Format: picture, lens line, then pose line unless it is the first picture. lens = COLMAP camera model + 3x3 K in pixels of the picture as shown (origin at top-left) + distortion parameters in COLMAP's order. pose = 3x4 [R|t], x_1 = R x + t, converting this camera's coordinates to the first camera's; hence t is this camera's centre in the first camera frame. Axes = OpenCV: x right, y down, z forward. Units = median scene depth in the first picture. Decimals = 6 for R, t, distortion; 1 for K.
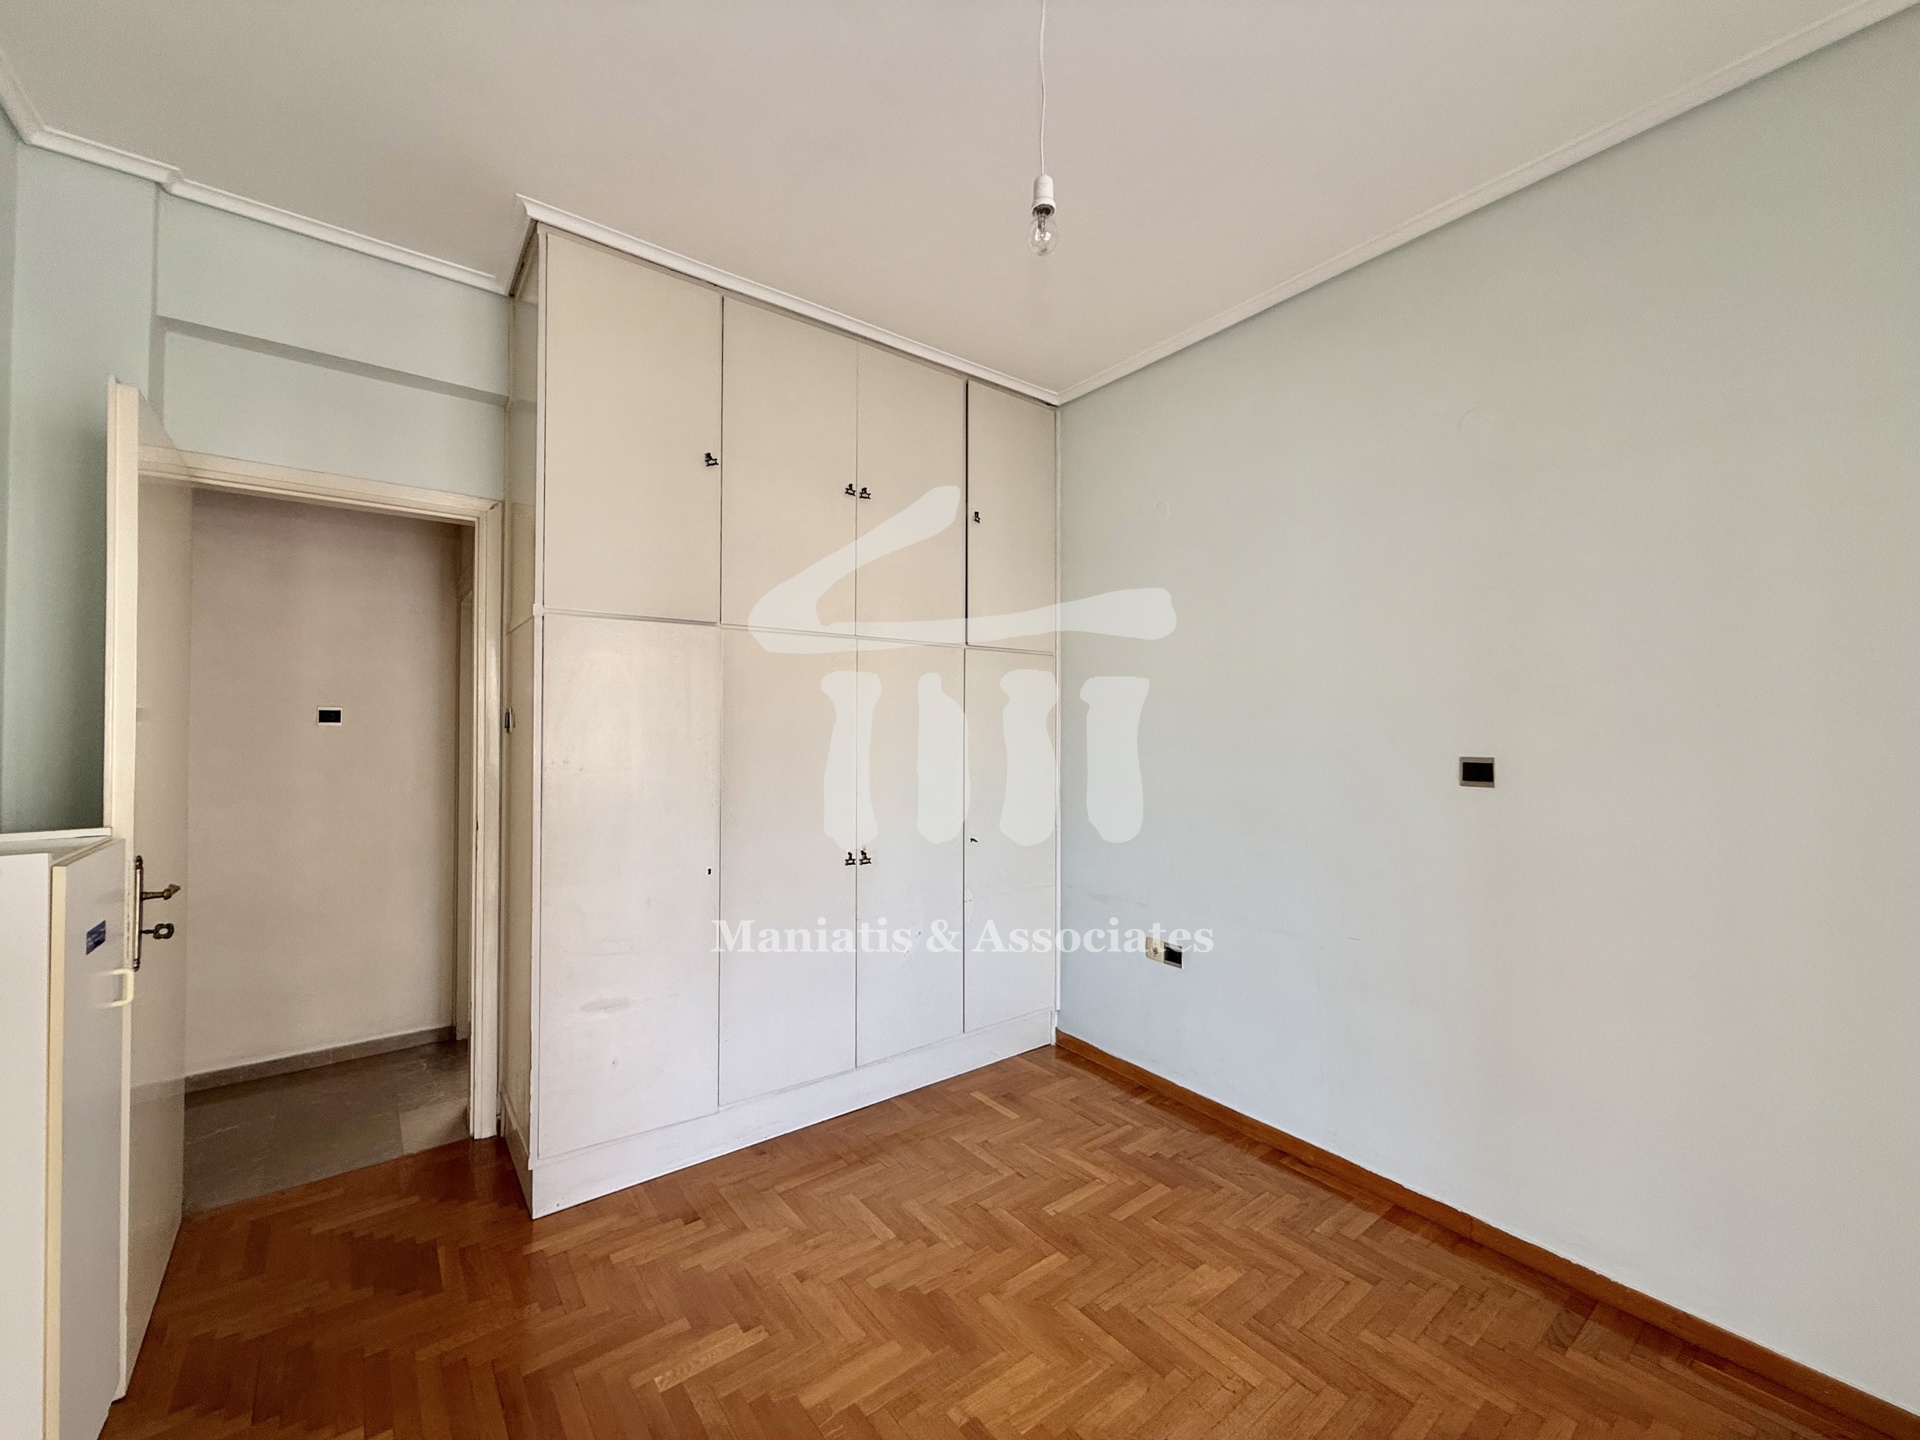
lens RADIAL K [[767.8, 0, 954.9], [0, 767.8, 719.3], [0, 0, 1]] dist [0.001233, -0.000014]
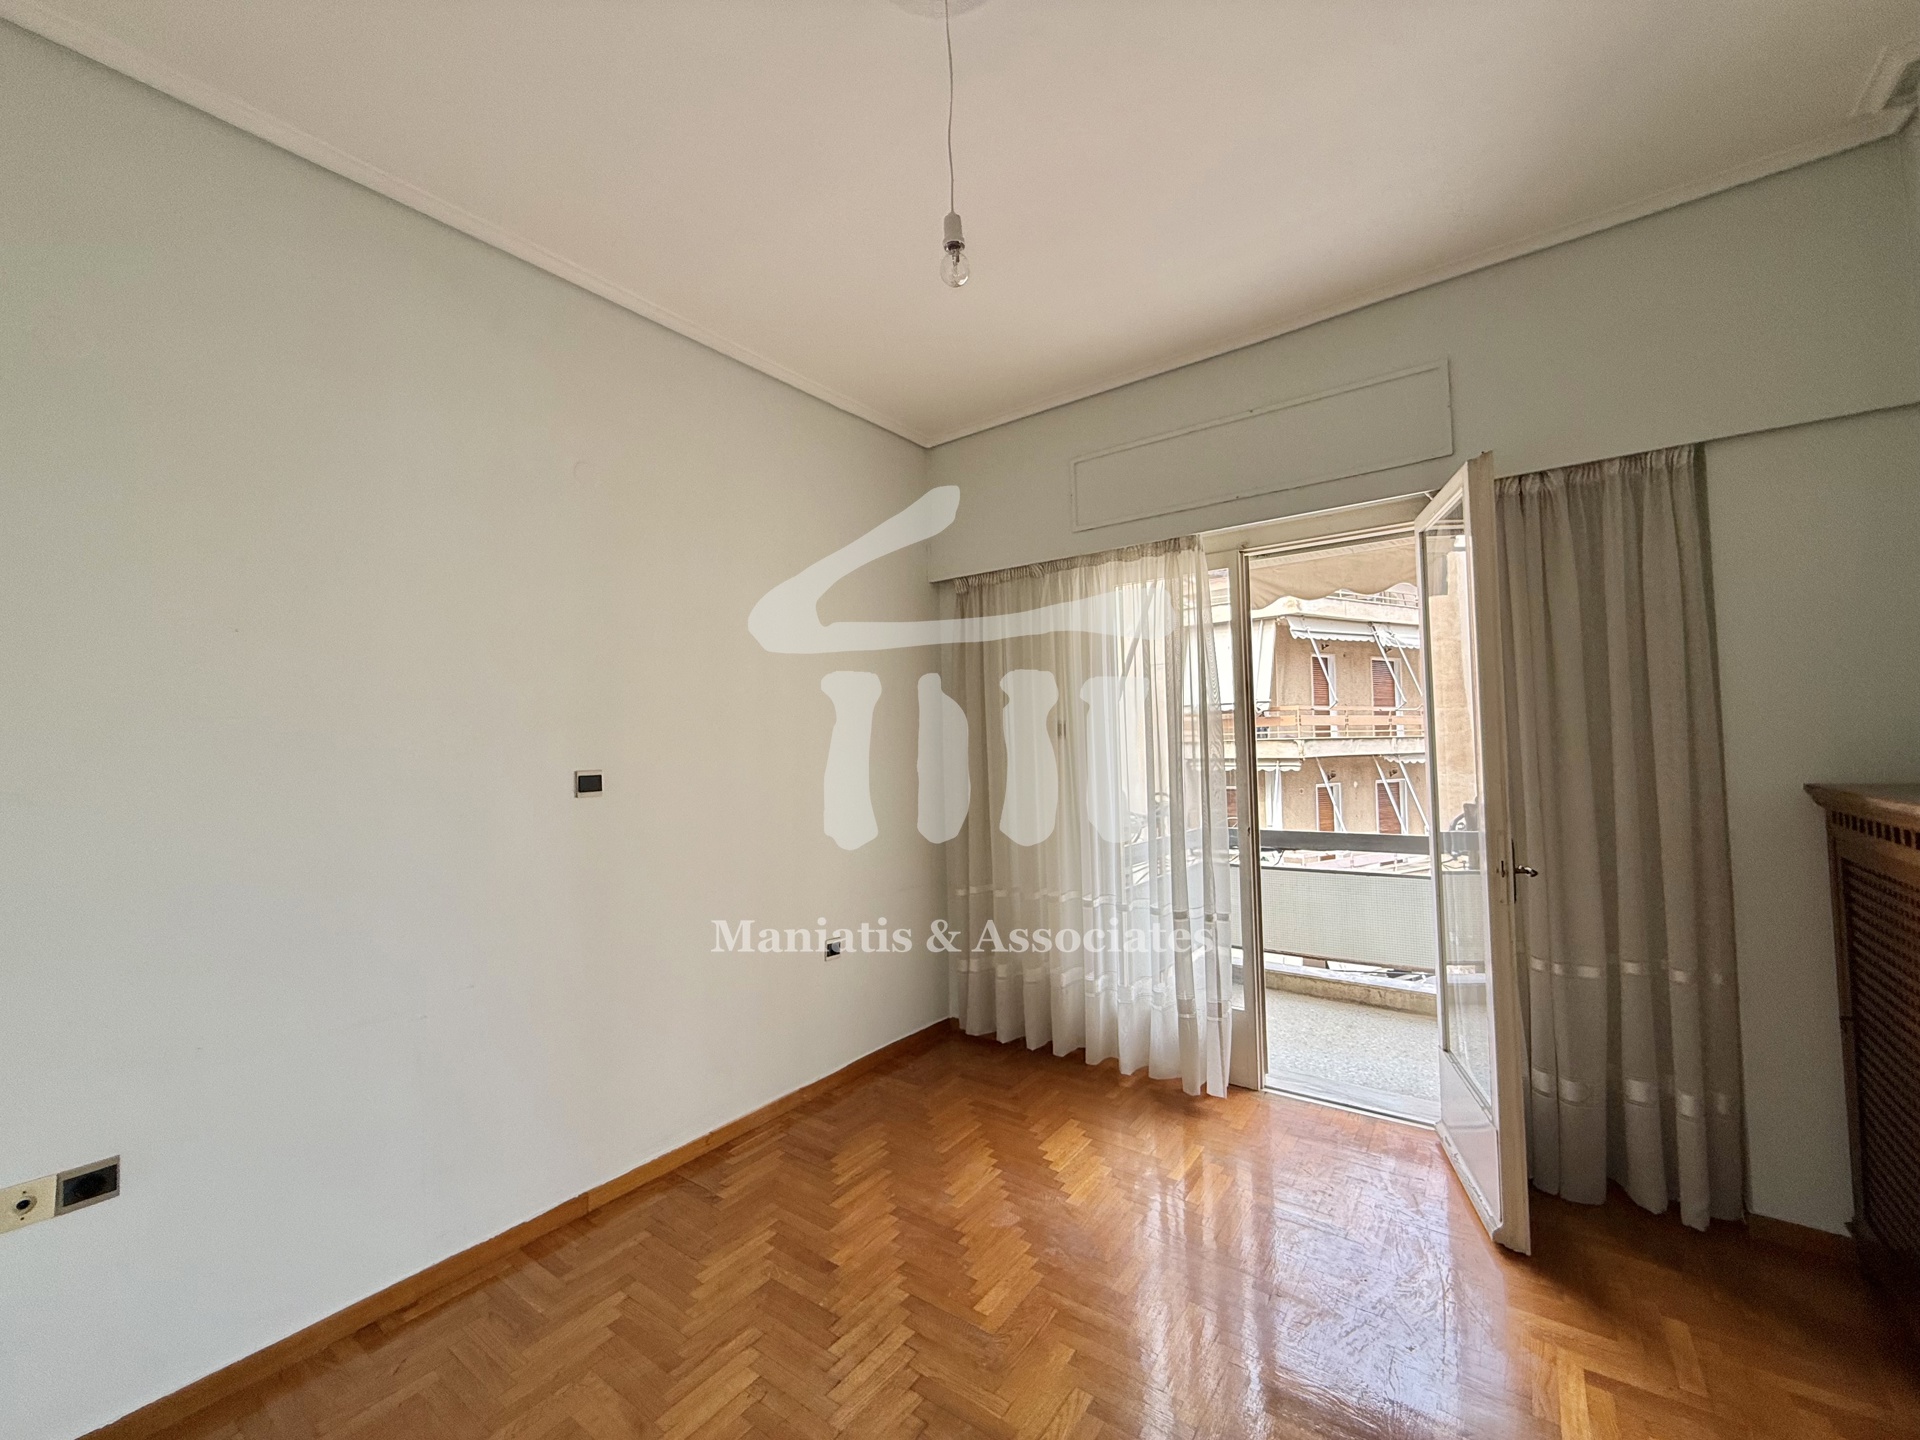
lens RADIAL K [[767.8, 0, 954.9], [0, 767.8, 719.3], [0, 0, 1]] dist [0.001233, -0.000014]
pose [[-0.271031, 0.039043, 0.961778, -0.558331], [0.014692, 0.999228, -0.036423, 0.024049], [-0.962458, 0.004259, -0.271396, 0.810014]]
